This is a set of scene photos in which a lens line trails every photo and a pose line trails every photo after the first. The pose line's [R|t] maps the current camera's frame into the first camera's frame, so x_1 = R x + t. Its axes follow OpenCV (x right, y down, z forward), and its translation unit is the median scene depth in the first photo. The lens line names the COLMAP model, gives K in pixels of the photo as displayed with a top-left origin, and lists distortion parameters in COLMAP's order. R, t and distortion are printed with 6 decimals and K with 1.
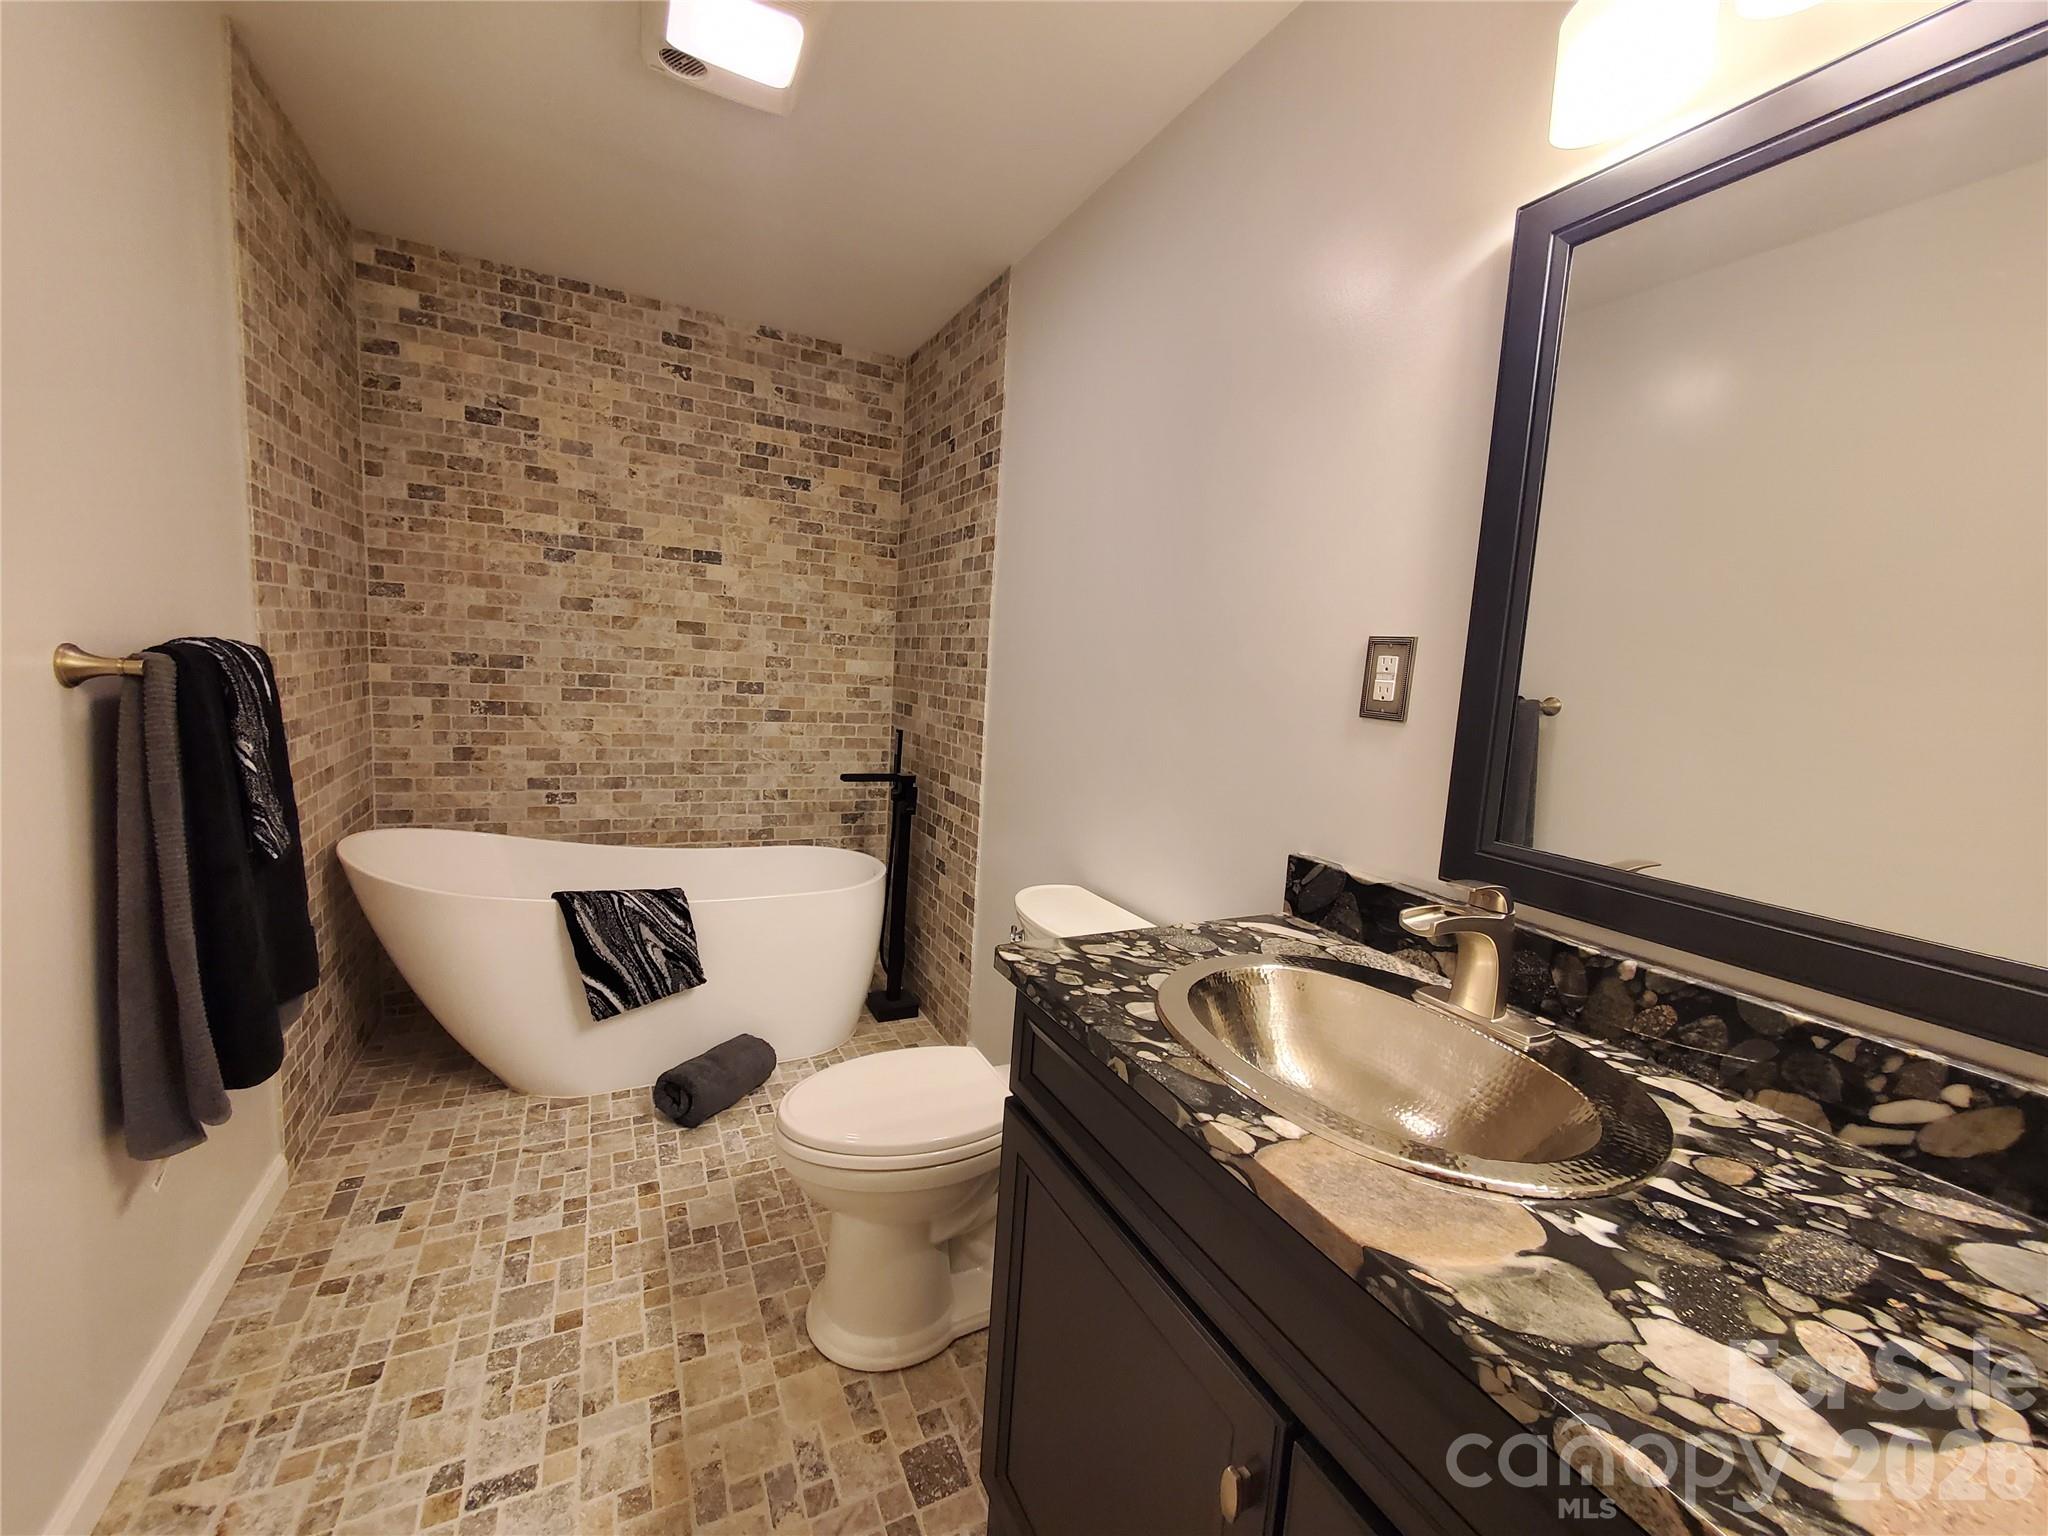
lens RADIAL K [[807.0, 0, 1027.9], [0, 807.0, 759.3], [0, 0, 1]] dist [0.002847, -0.000508]
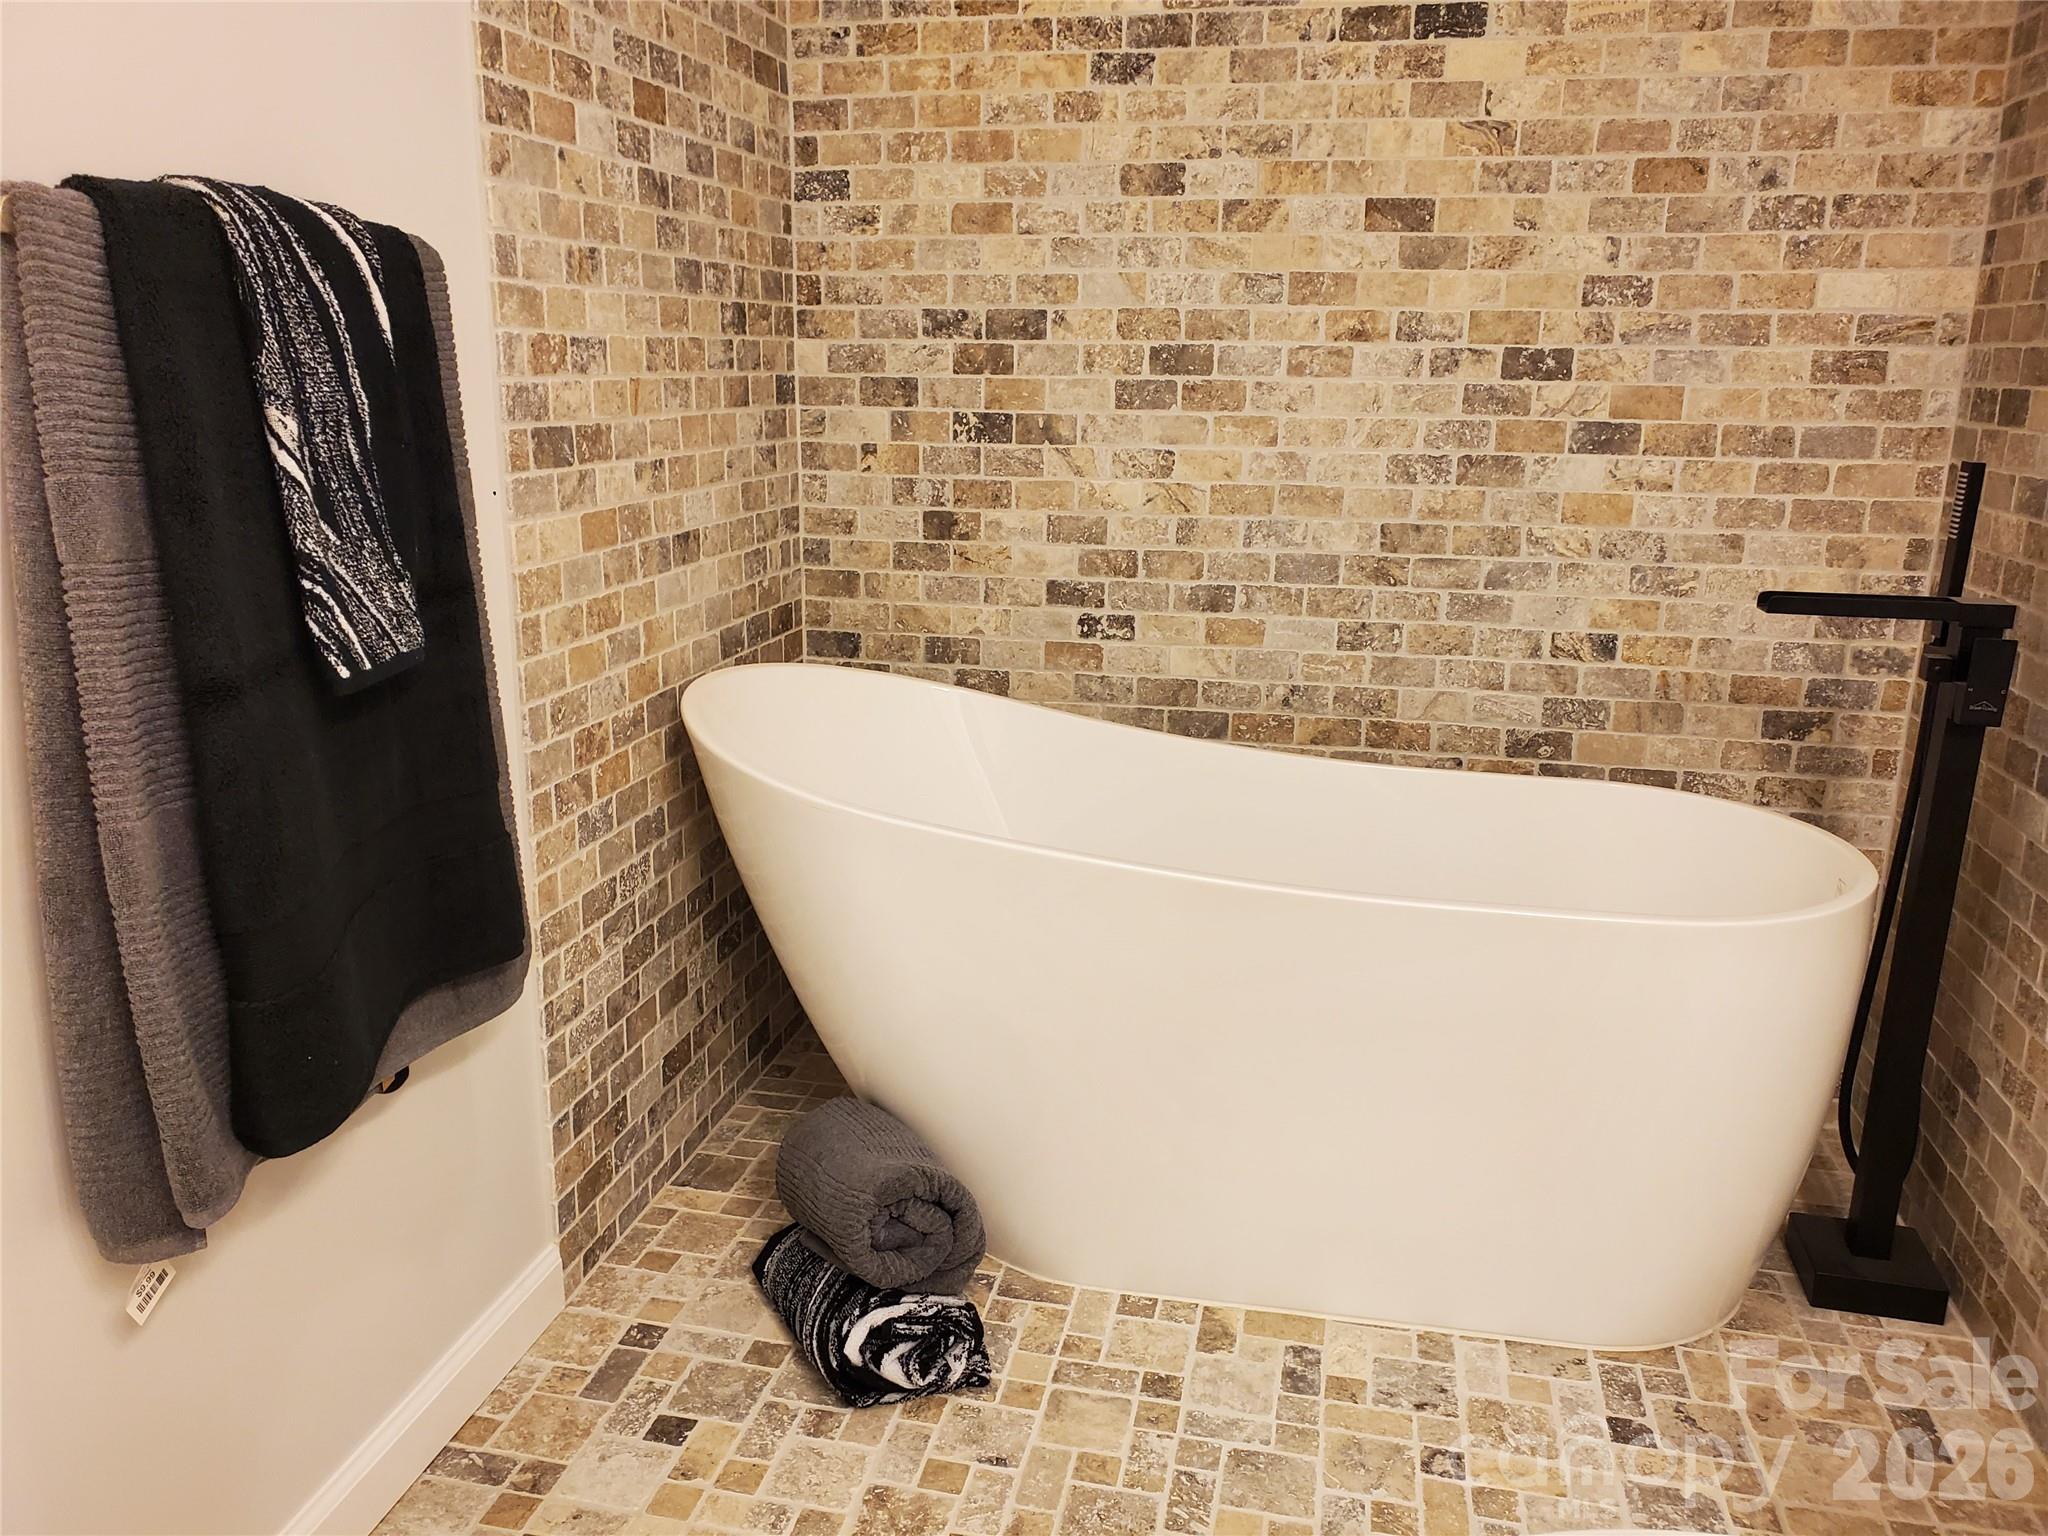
lens RADIAL K [[1593.8, 0, 1006.4], [0, 1593.8, 781.2], [0, 0, 1]] dist [0.025658, -0.013070]
pose [[0.762831, 0.106269, -0.637805, -0.035025], [-0.036804, 0.991939, 0.121255, 0.030344], [0.645549, -0.069023, 0.760593, 0.290954]]
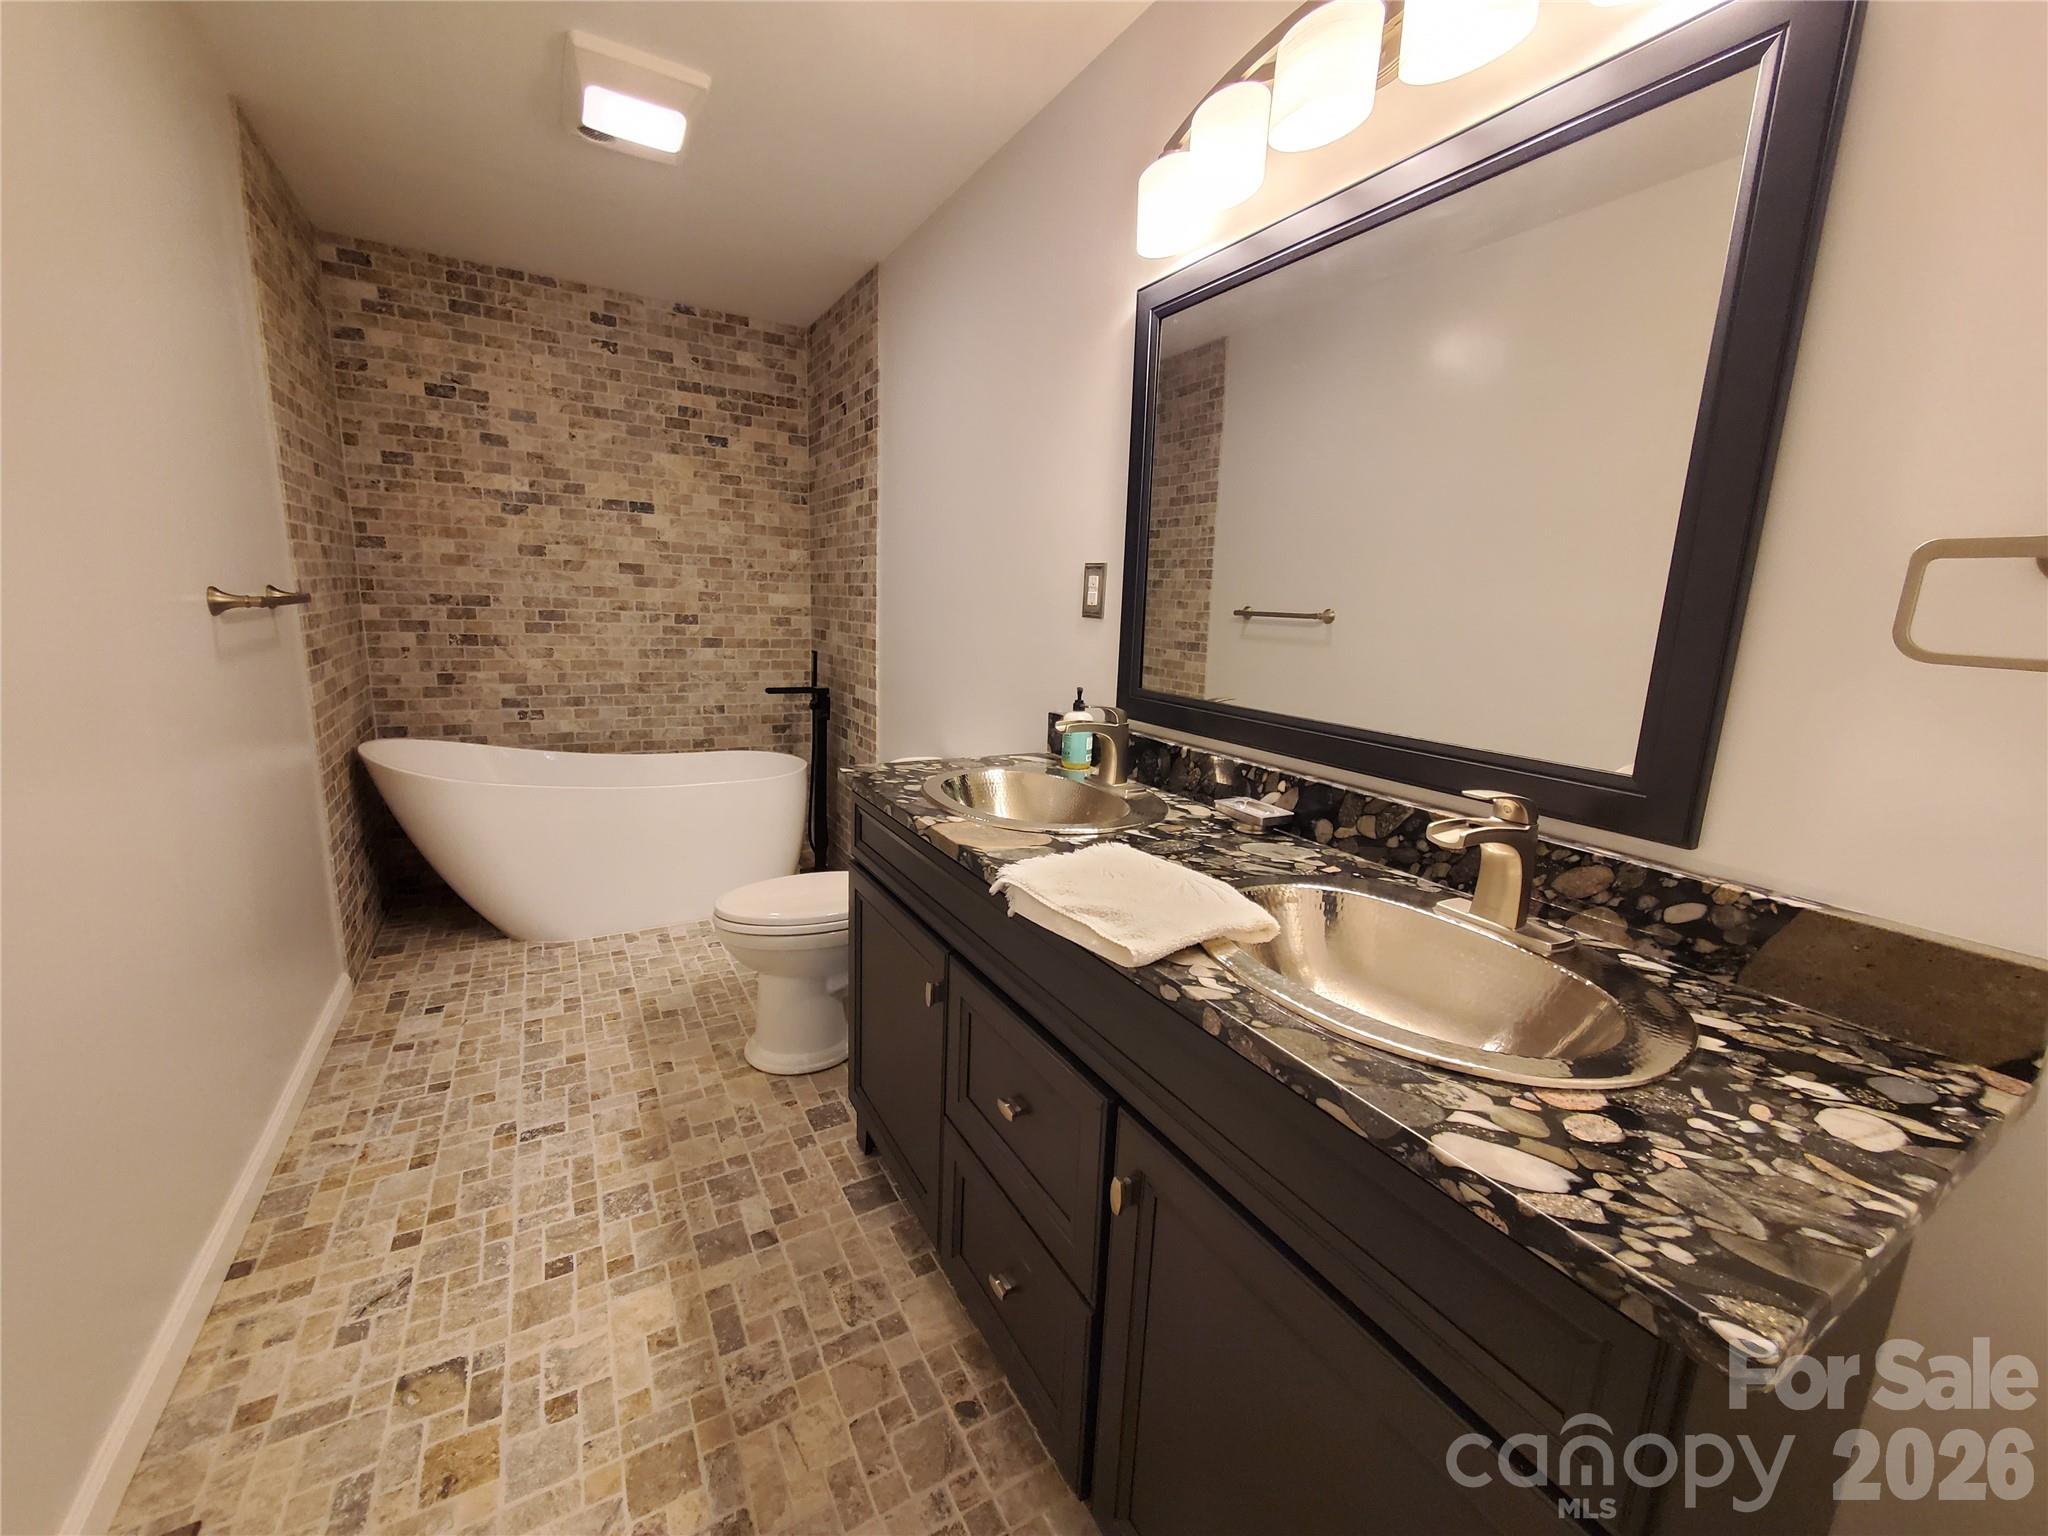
lens RADIAL K [[807.0, 0, 1025.5], [0, 807.0, 756.0], [0, 0, 1]] dist [0.002847, -0.000508]
pose [[0.998470, -0.033004, 0.044358, 0.111378], [0.029619, 0.996750, 0.074916, 0.044826], [-0.046686, -0.073487, 0.996203, -0.259462]]
